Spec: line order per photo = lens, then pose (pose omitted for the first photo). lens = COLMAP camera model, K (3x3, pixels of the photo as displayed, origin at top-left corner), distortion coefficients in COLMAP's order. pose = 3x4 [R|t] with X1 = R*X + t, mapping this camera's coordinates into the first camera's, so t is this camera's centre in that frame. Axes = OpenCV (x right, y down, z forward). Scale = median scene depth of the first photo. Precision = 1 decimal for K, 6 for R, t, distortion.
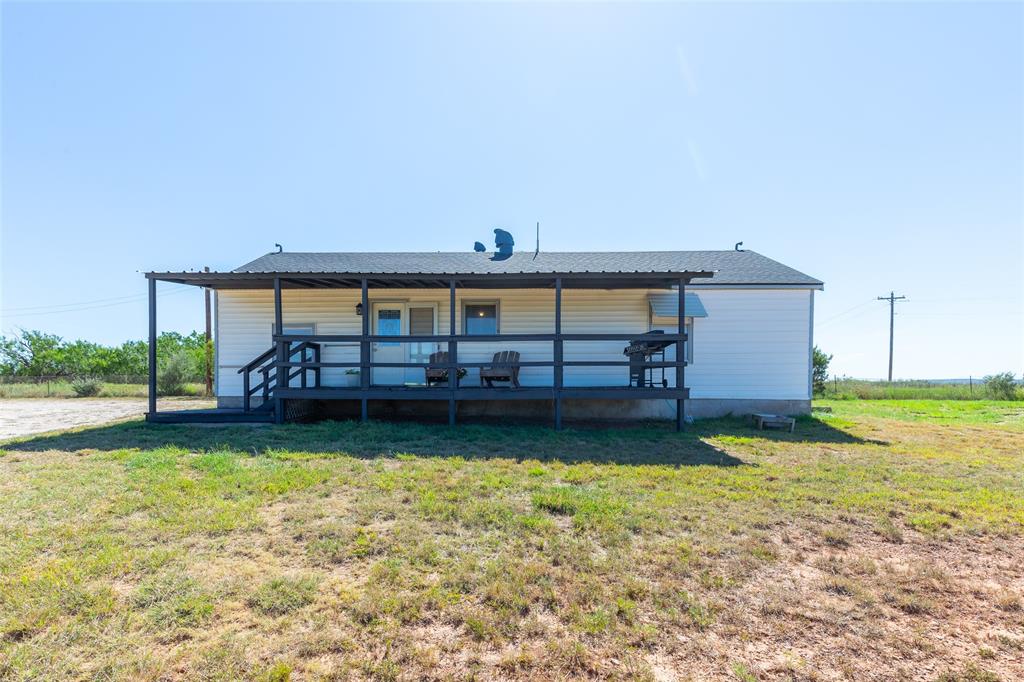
lens RADIAL K [[478.0, 0, 516.5], [0, 478.0, 340.8], [0, 0, 1]] dist [0.015665, -0.000258]
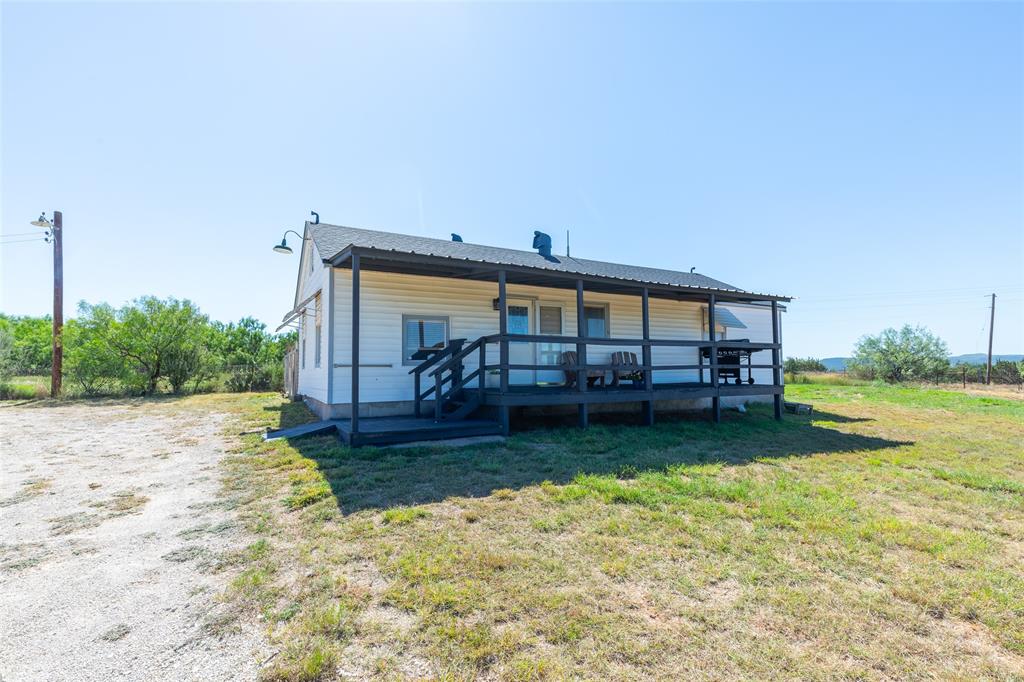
lens RADIAL K [[478.0, 0, 516.1], [0, 478.0, 343.8], [0, 0, 1]] dist [0.015665, -0.000258]
pose [[0.890808, 0.029945, 0.453392, -0.696720], [-0.032764, 0.999462, -0.001637, 0.009200], [-0.453197, -0.013397, 0.891310, 0.170006]]
